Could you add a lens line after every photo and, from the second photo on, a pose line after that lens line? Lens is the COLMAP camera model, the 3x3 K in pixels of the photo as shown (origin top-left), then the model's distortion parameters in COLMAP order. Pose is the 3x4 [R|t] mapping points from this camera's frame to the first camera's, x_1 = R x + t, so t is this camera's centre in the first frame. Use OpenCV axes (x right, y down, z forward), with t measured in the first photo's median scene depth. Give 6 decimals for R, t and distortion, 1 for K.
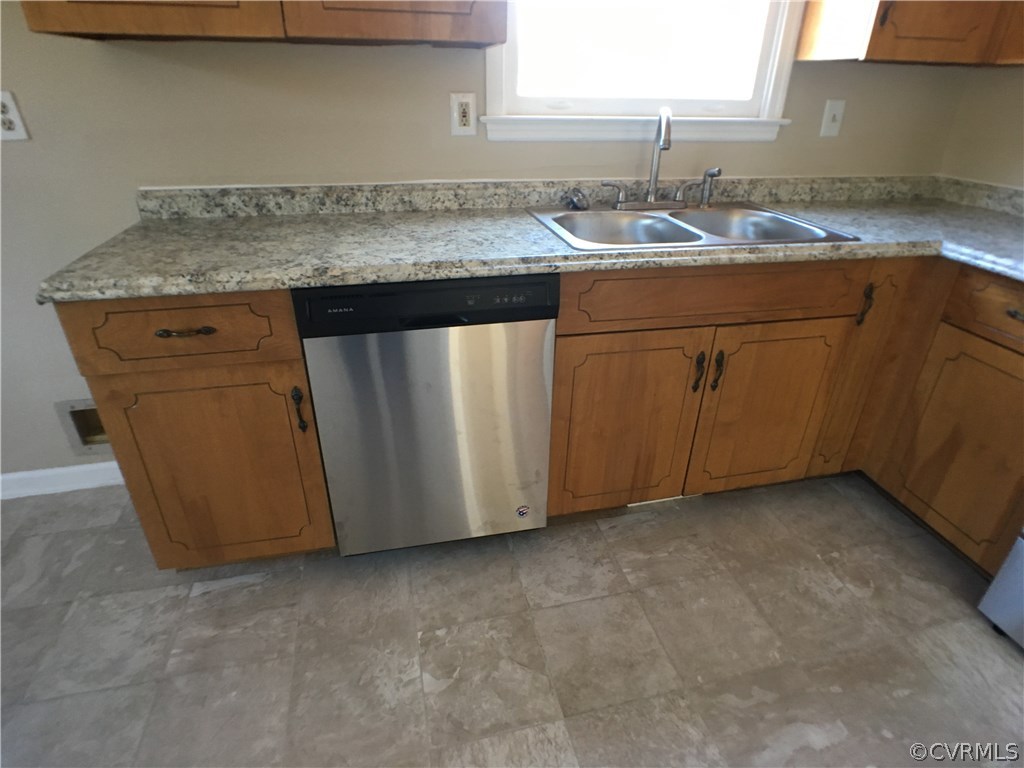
lens RADIAL K [[563.8, 0, 510.7], [0, 563.8, 383.6], [0, 0, 1]] dist [-0.035342, 0.012912]
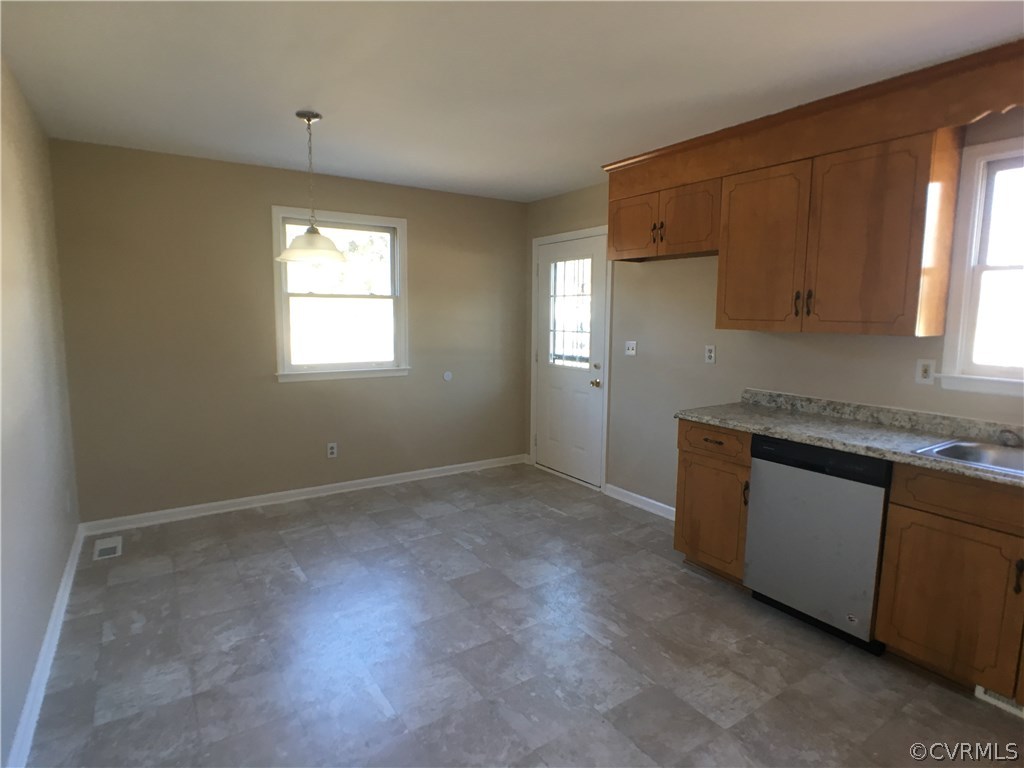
lens RADIAL K [[563.8, 0, 519.8], [0, 563.8, 383.8], [0, 0, 1]] dist [-0.035342, 0.012912]
pose [[0.365355, 0.108116, -0.924568, 0.978862], [-0.440318, 0.895162, -0.069320, 0.162429], [0.820144, 0.432431, 0.374657, -0.515421]]
